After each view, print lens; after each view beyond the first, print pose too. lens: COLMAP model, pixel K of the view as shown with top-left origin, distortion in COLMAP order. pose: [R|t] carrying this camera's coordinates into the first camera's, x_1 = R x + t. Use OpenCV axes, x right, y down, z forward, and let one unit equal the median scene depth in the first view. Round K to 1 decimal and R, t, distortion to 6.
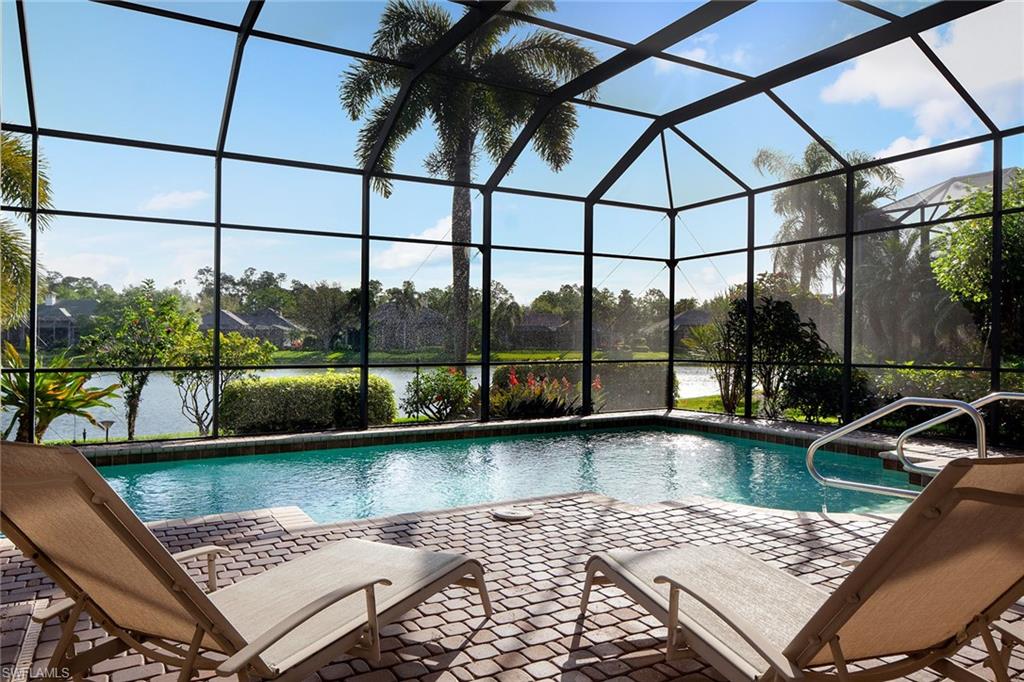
lens RADIAL K [[692.0, 0, 512.0], [0, 692.0, 341.0], [0, 0, 1]] dist [-0.002374, -0.000574]
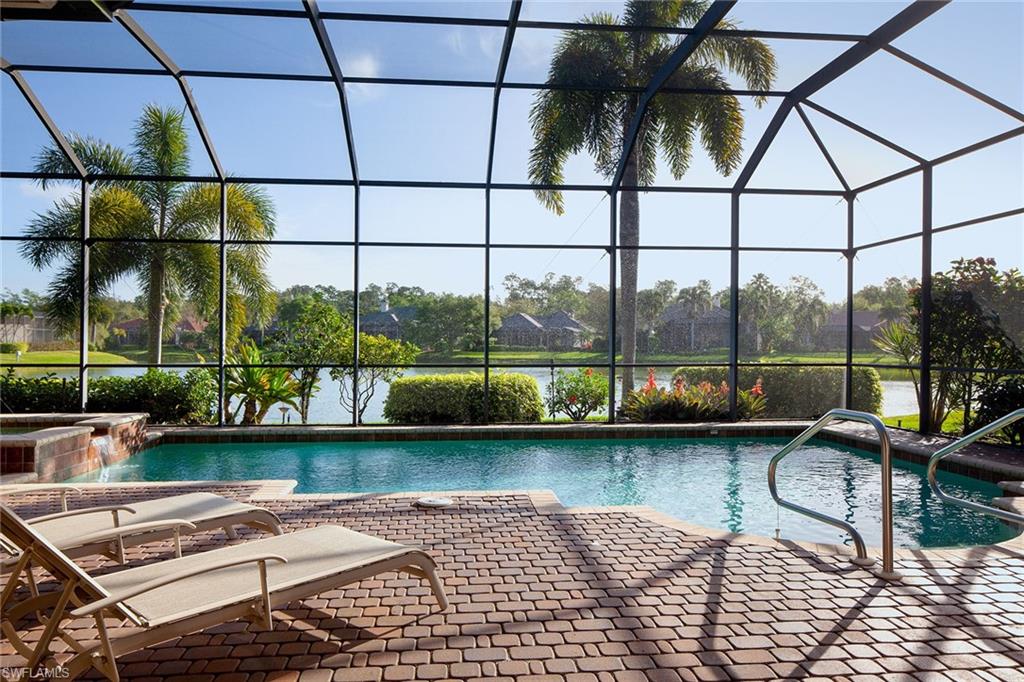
lens RADIAL K [[705.6, 0, 512.0], [0, 705.6, 341.0], [0, 0, 1]] dist [-0.005199, -0.001218]
pose [[0.910950, -0.001376, -0.412515, 0.233007], [0.000622, 0.999998, -0.001964, -0.000336], [0.412517, 0.001532, 0.910949, 0.016599]]
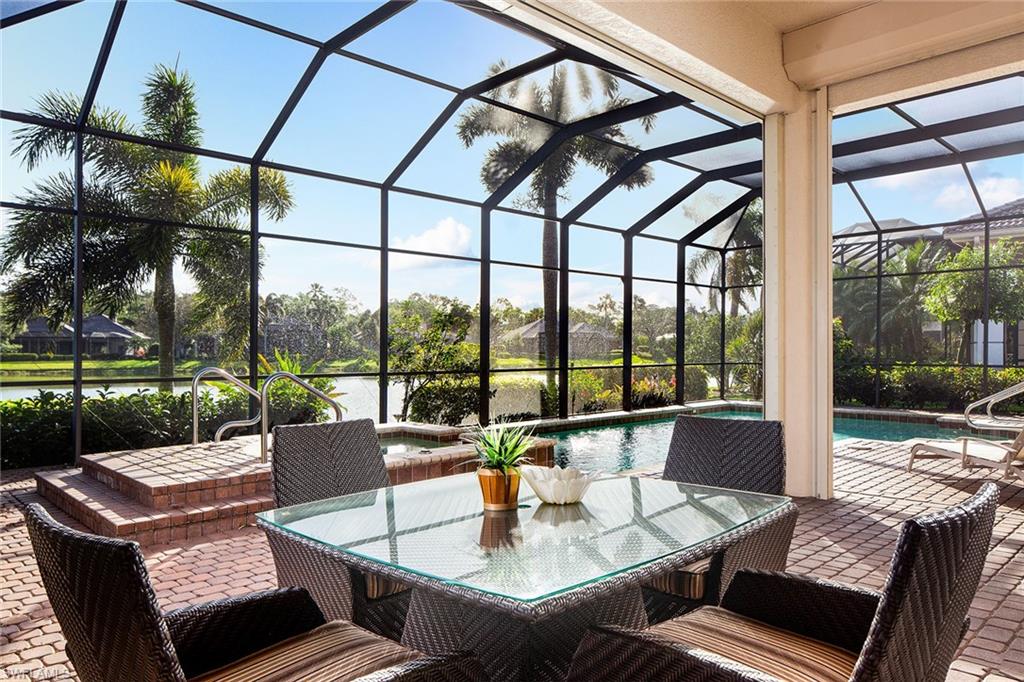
lens RADIAL K [[705.6, 0, 512.0], [0, 705.6, 341.0], [0, 0, 1]] dist [-0.005199, -0.001218]
pose [[0.968988, -0.000577, 0.247105, -0.402978], [0.003351, 0.999936, -0.010805, 0.000024], [-0.247083, 0.011298, 0.968928, -0.156115]]
